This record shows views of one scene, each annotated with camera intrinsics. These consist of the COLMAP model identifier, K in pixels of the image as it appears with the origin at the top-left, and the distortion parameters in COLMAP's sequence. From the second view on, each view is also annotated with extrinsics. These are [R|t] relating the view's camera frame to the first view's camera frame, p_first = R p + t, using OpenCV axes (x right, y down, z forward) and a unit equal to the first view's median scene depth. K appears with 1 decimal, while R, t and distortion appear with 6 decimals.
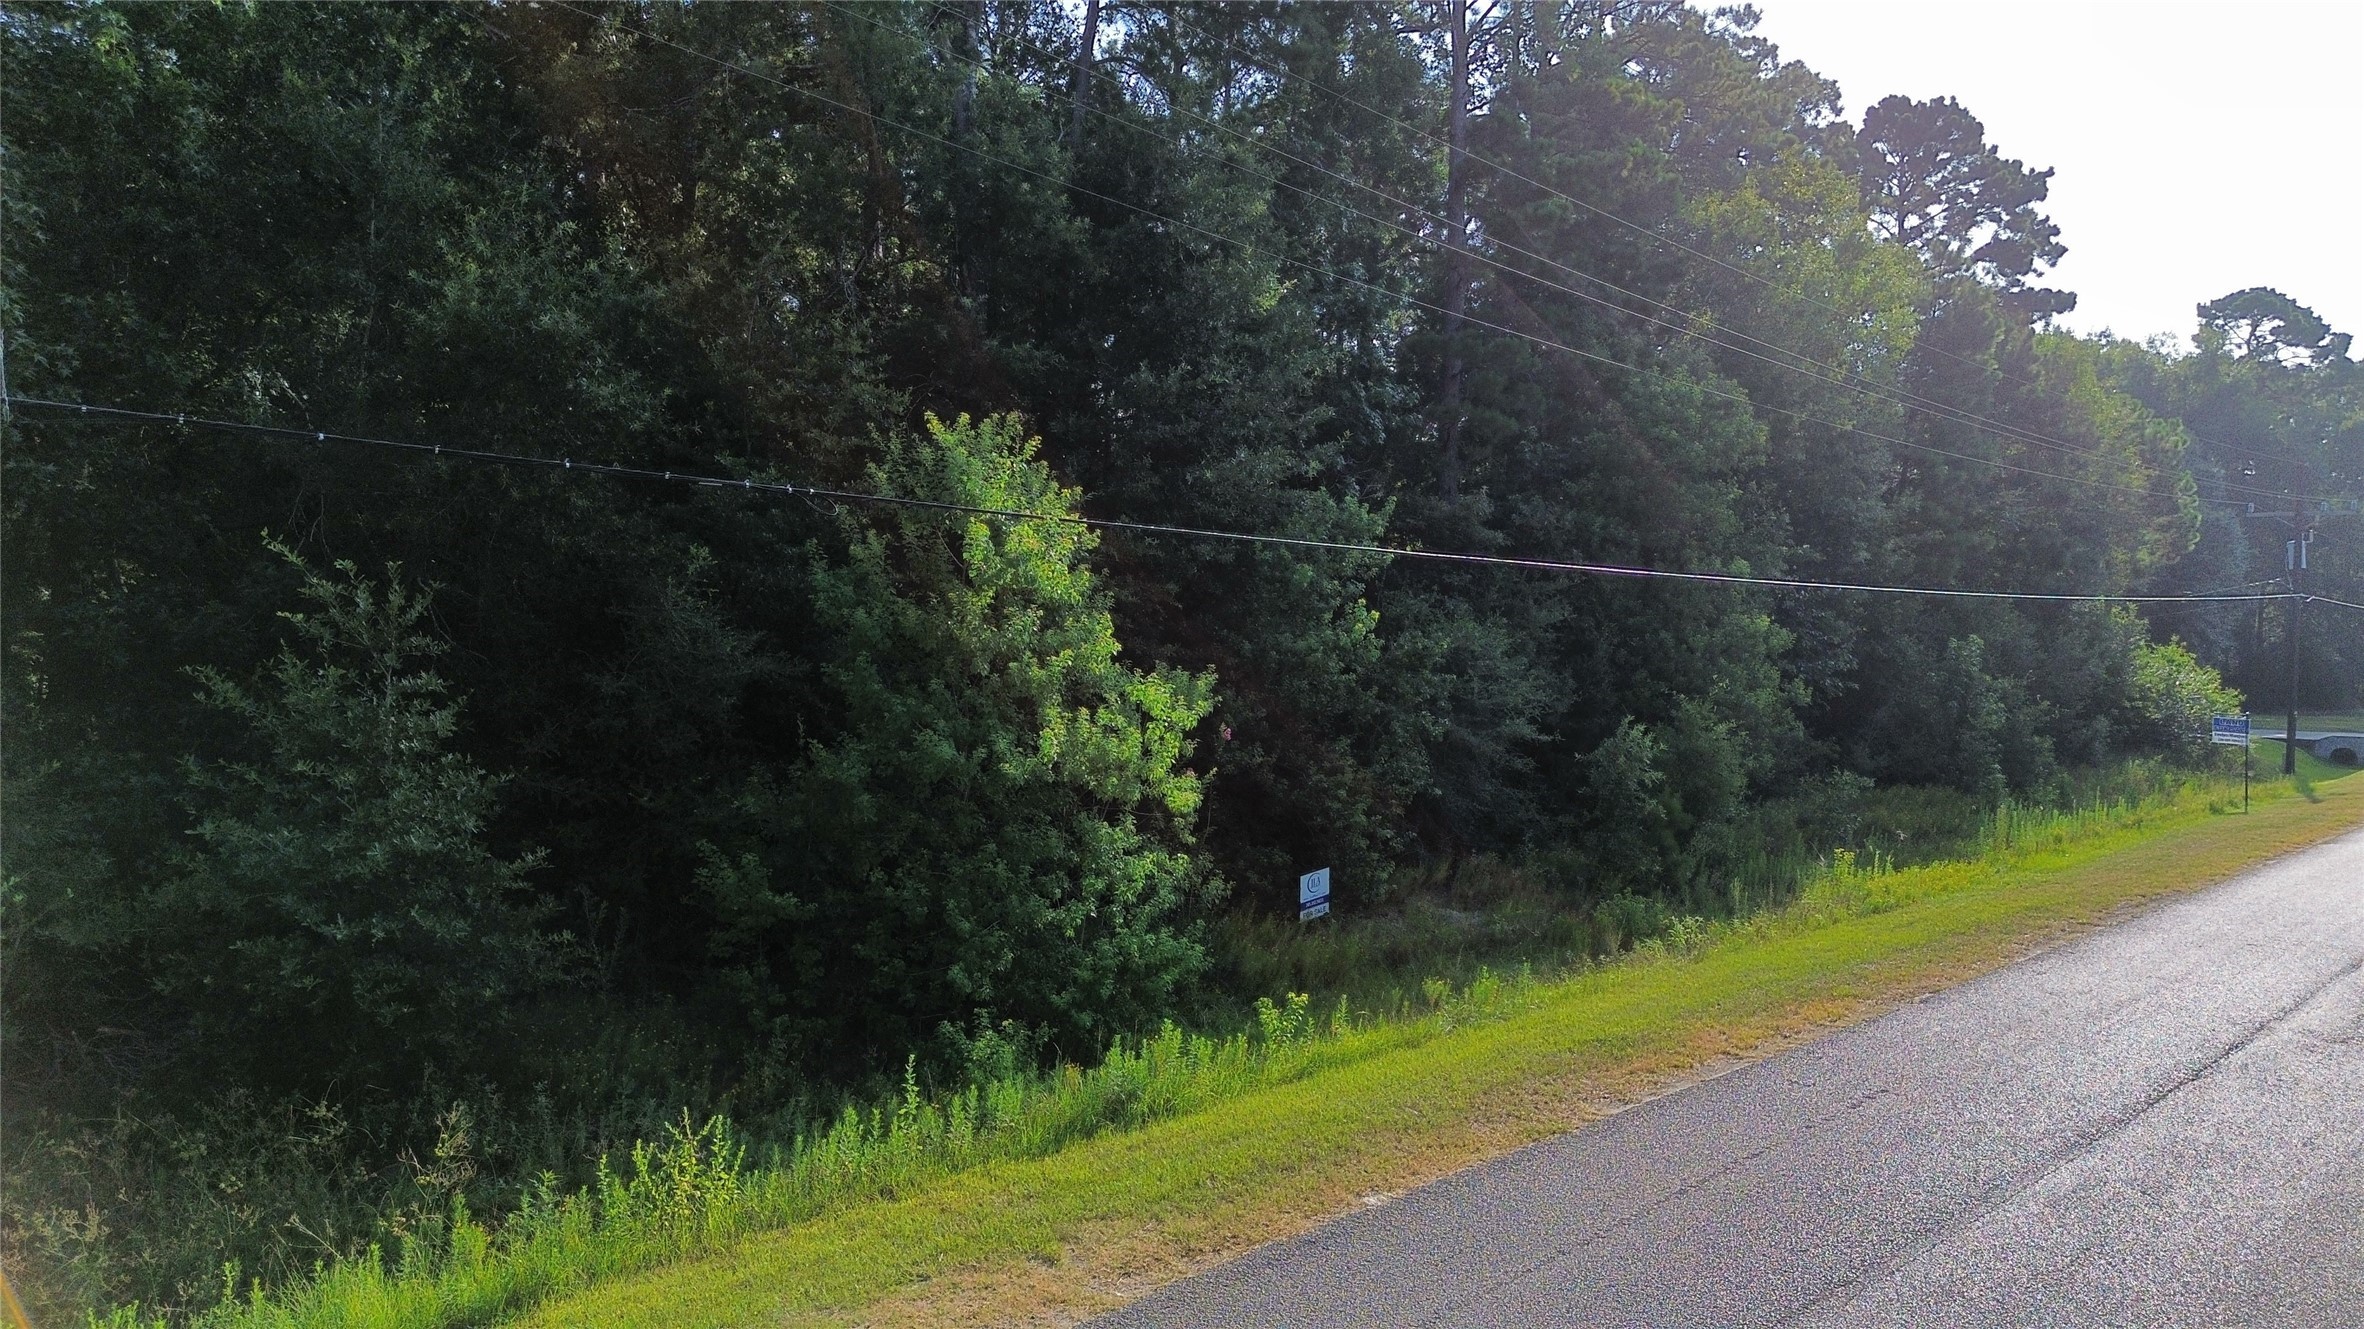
lens RADIAL K [[1674.7, 0, 1182.0], [0, 1674.7, 664.5], [0, 0, 1]] dist [0.069520, -0.068729]
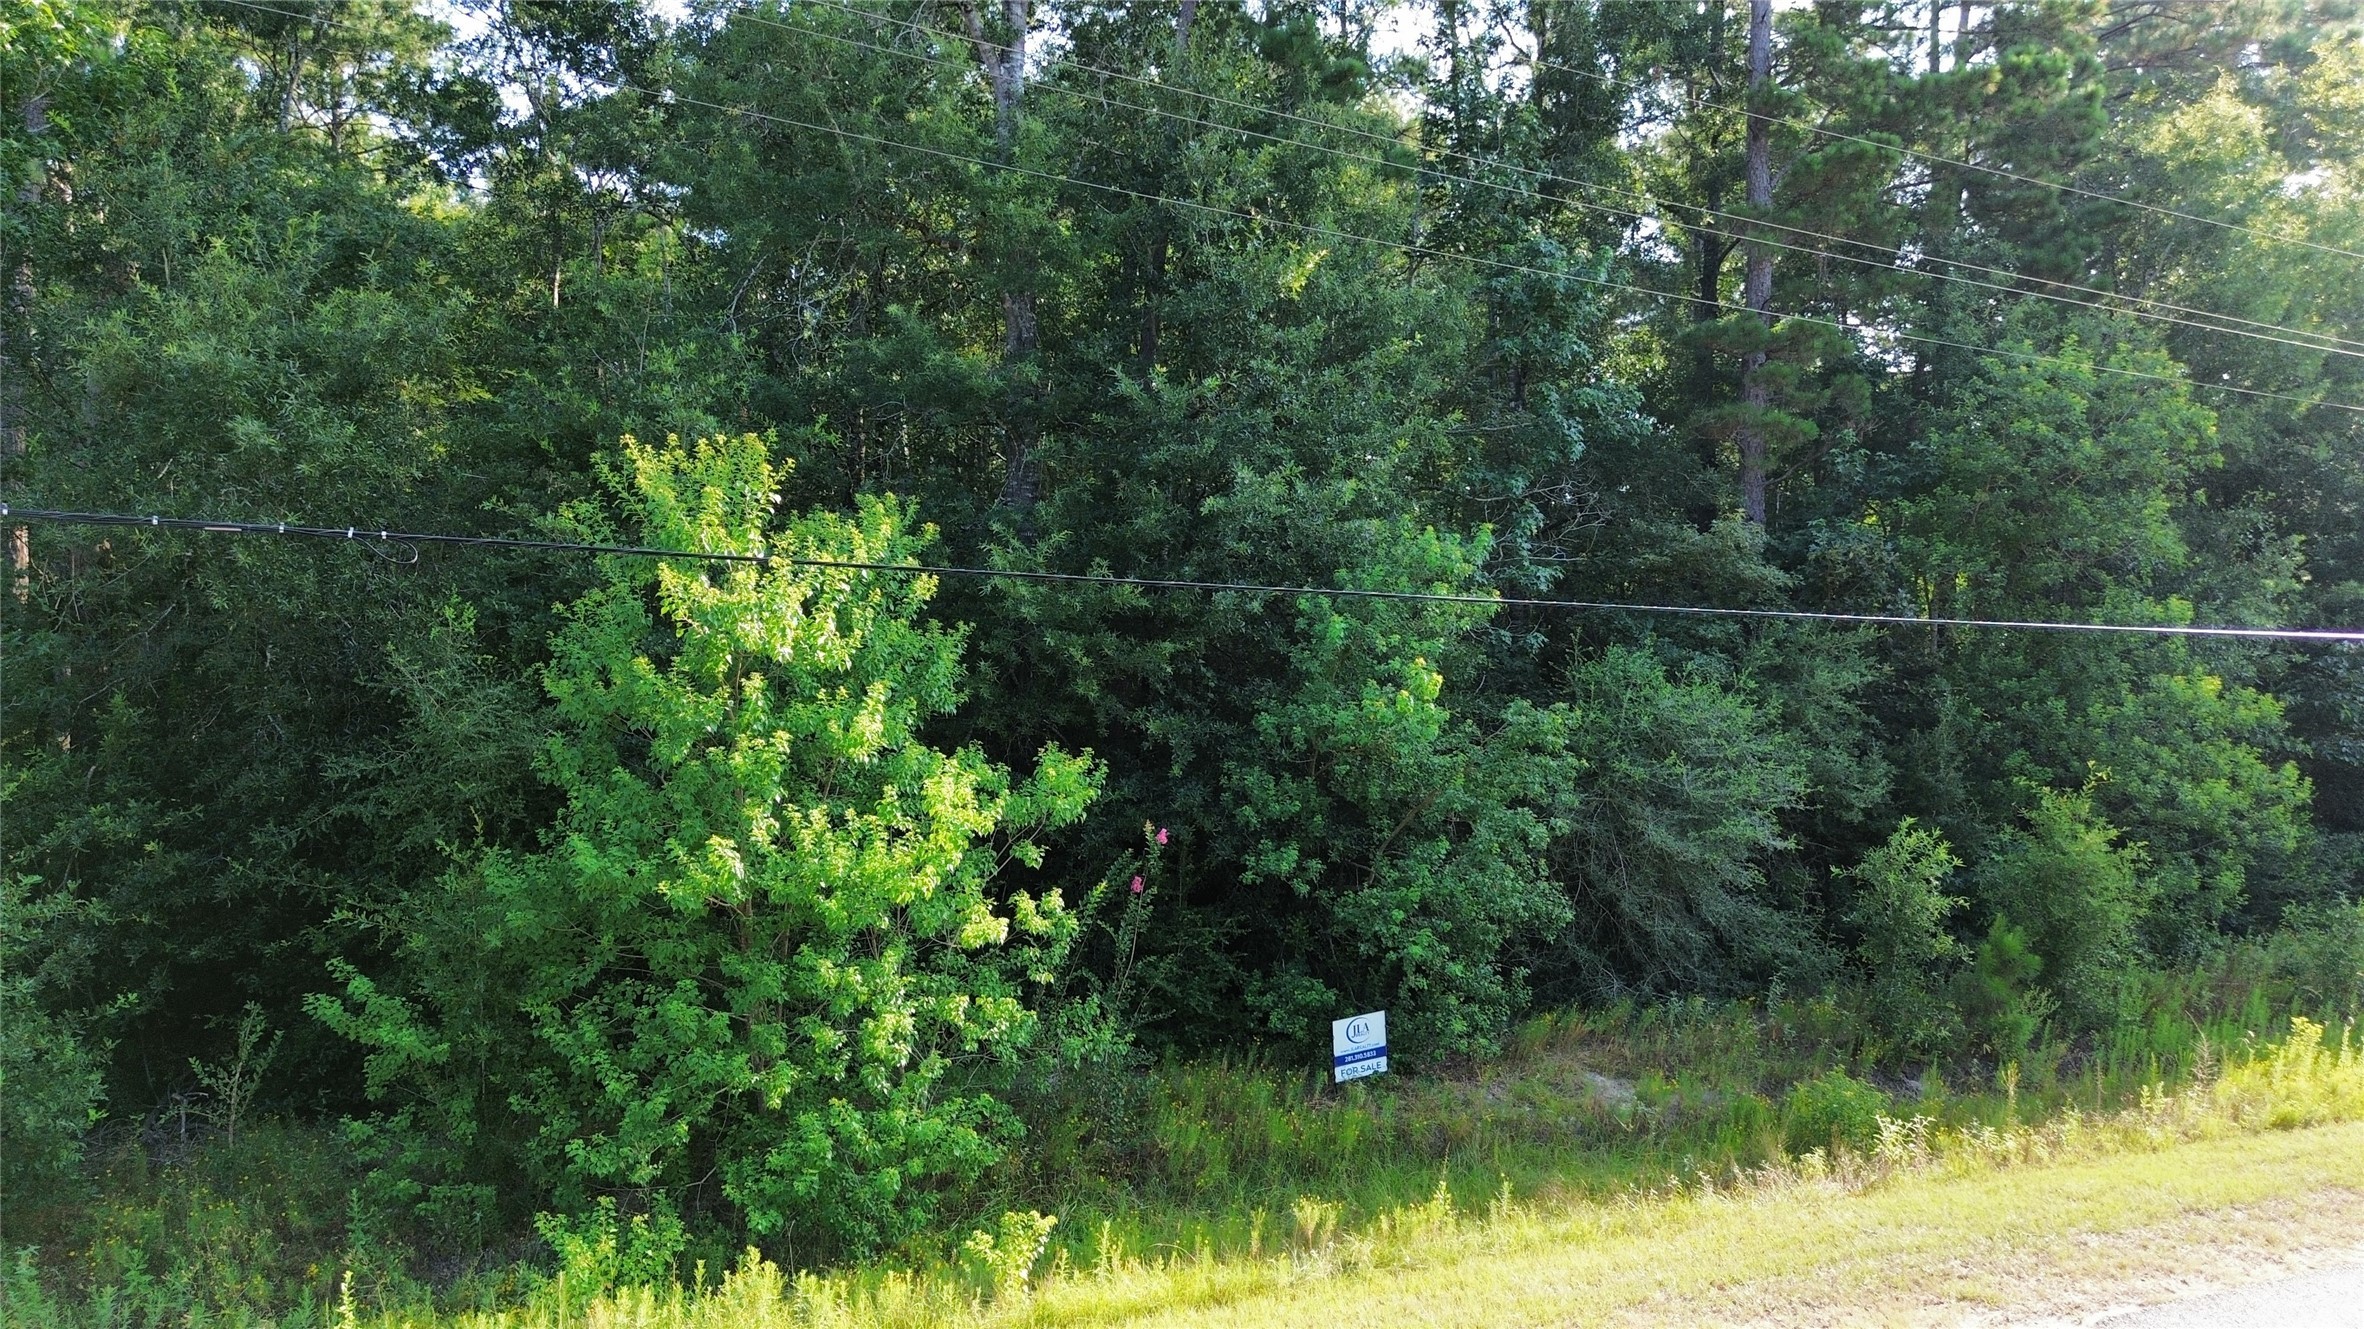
lens RADIAL K [[1674.7, 0, 1182.0], [0, 1674.7, 664.5], [0, 0, 1]] dist [0.069520, -0.068729]
pose [[0.935162, -0.004572, -0.354191, 0.236494], [-0.008080, 0.999381, -0.034235, -0.007887], [0.354128, 0.034877, 0.934546, 0.215521]]
